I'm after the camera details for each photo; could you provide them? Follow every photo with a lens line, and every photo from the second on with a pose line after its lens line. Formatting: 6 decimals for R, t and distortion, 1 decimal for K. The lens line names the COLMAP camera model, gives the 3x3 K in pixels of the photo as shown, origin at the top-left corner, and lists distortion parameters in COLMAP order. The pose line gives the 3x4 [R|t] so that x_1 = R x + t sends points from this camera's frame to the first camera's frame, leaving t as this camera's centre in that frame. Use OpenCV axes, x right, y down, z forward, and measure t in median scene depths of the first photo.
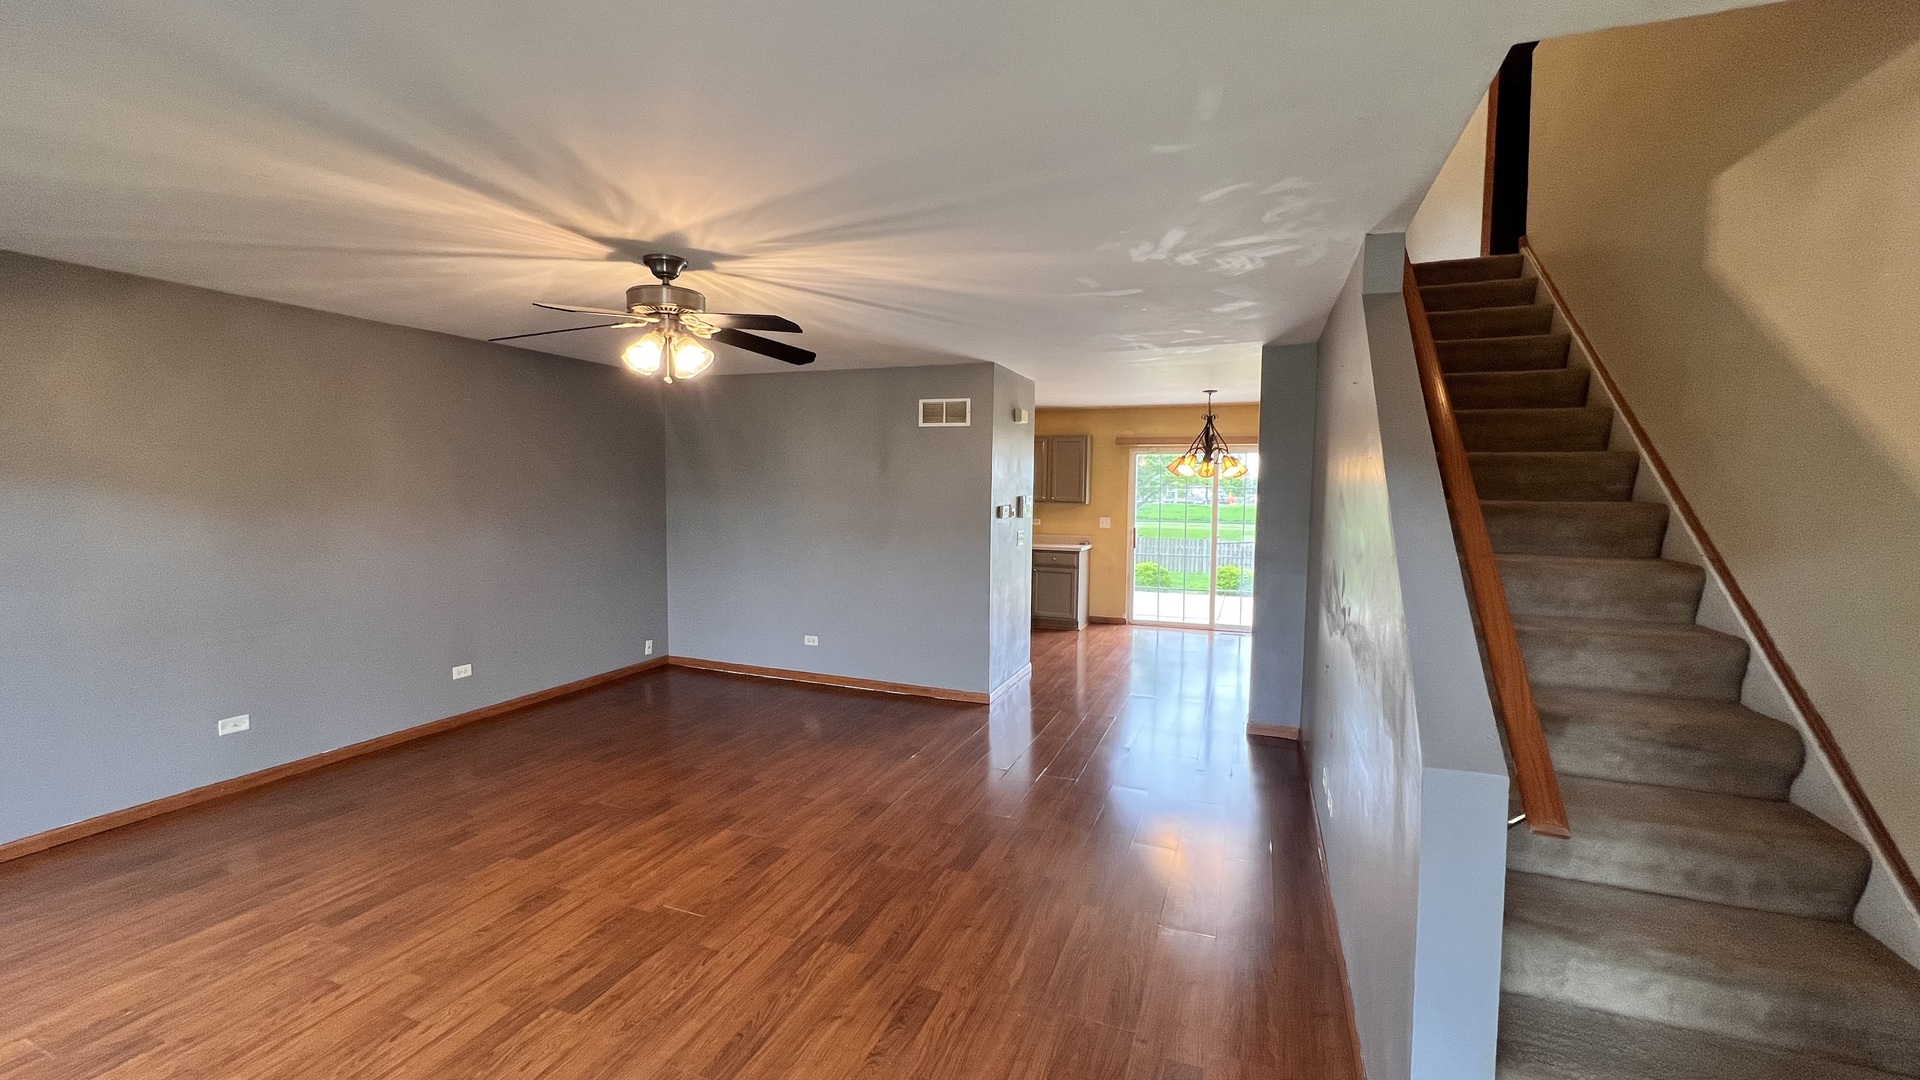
lens RADIAL K [[770.4, 0, 960.0], [0, 770.4, 540.0], [0, 0, 1]] dist [-0.001856, 0.000088]
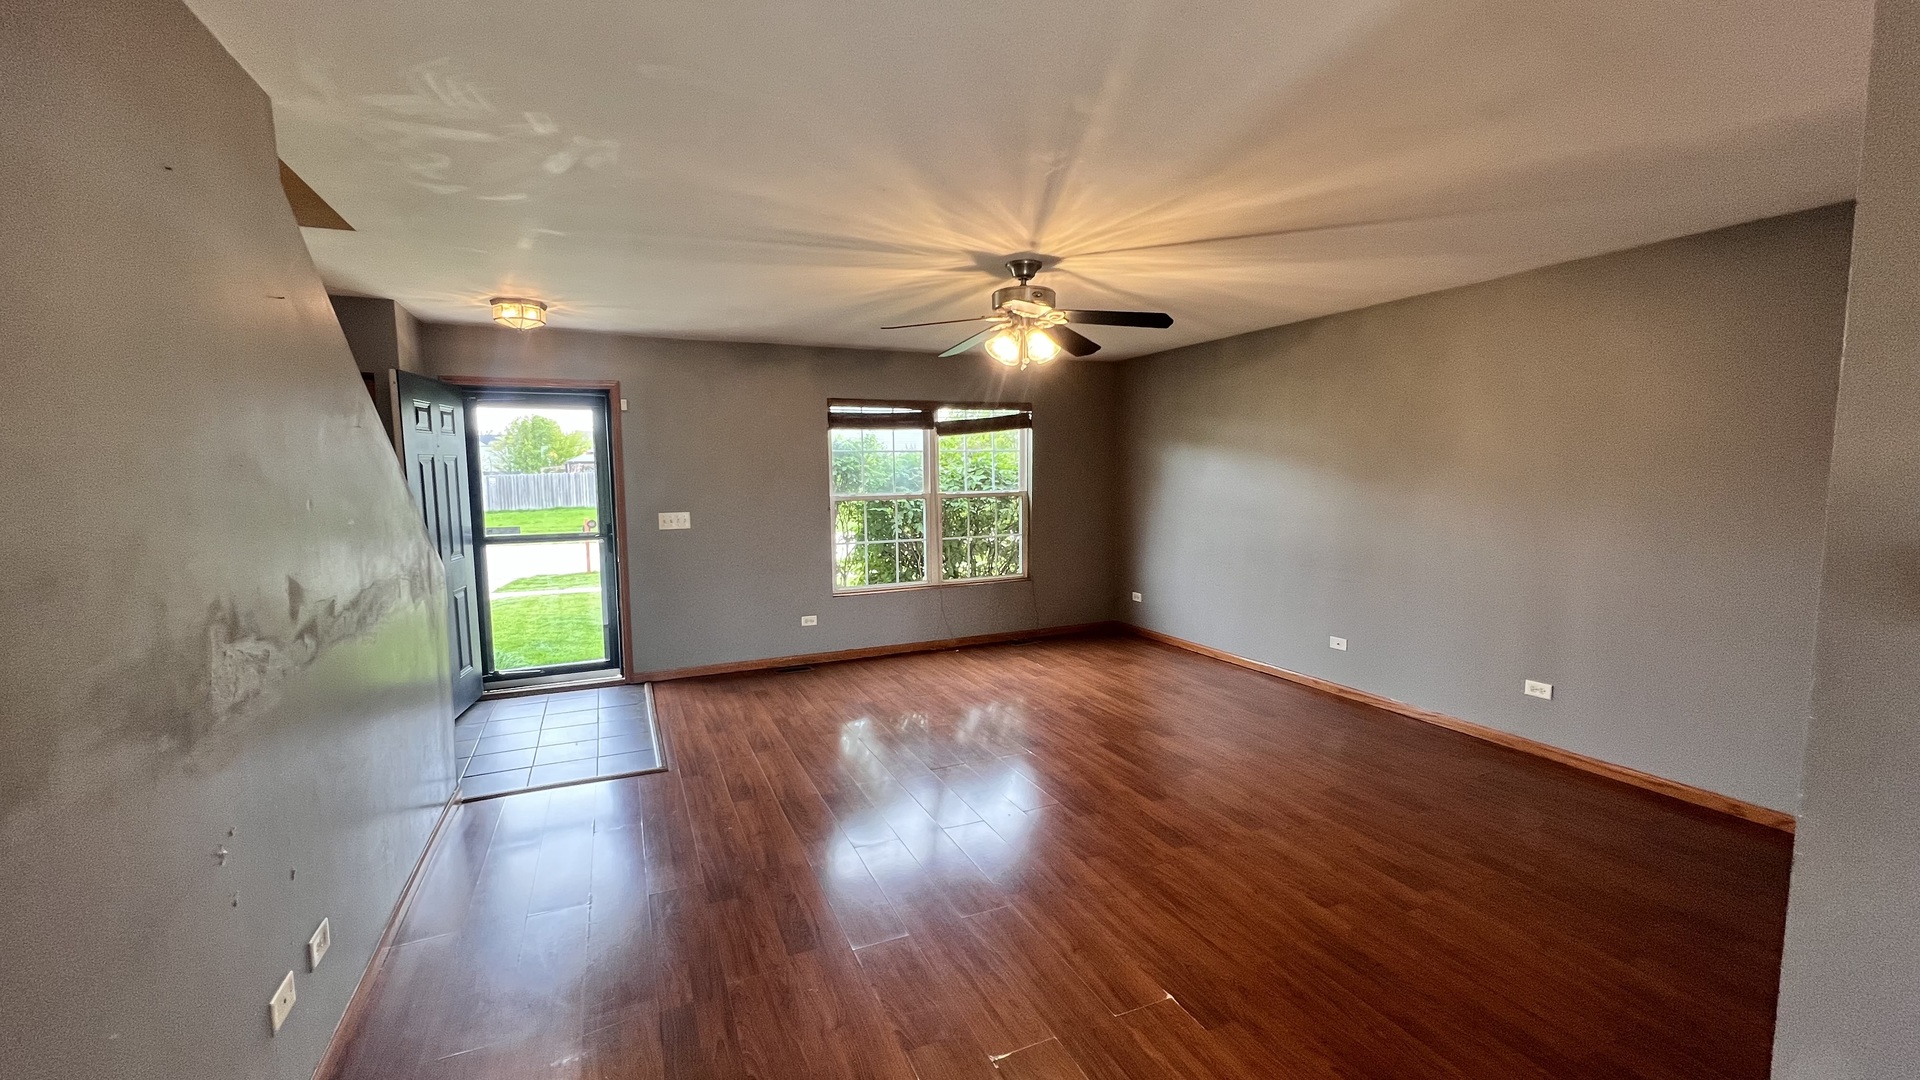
lens RADIAL K [[770.4, 0, 960.0], [0, 770.4, 540.0], [0, 0, 1]] dist [-0.001856, 0.000088]
pose [[-0.697109, 0.062195, -0.714262, 0.549678], [-0.050250, 0.989542, 0.135207, -0.101782], [0.715202, 0.130146, -0.686694, 1.791641]]
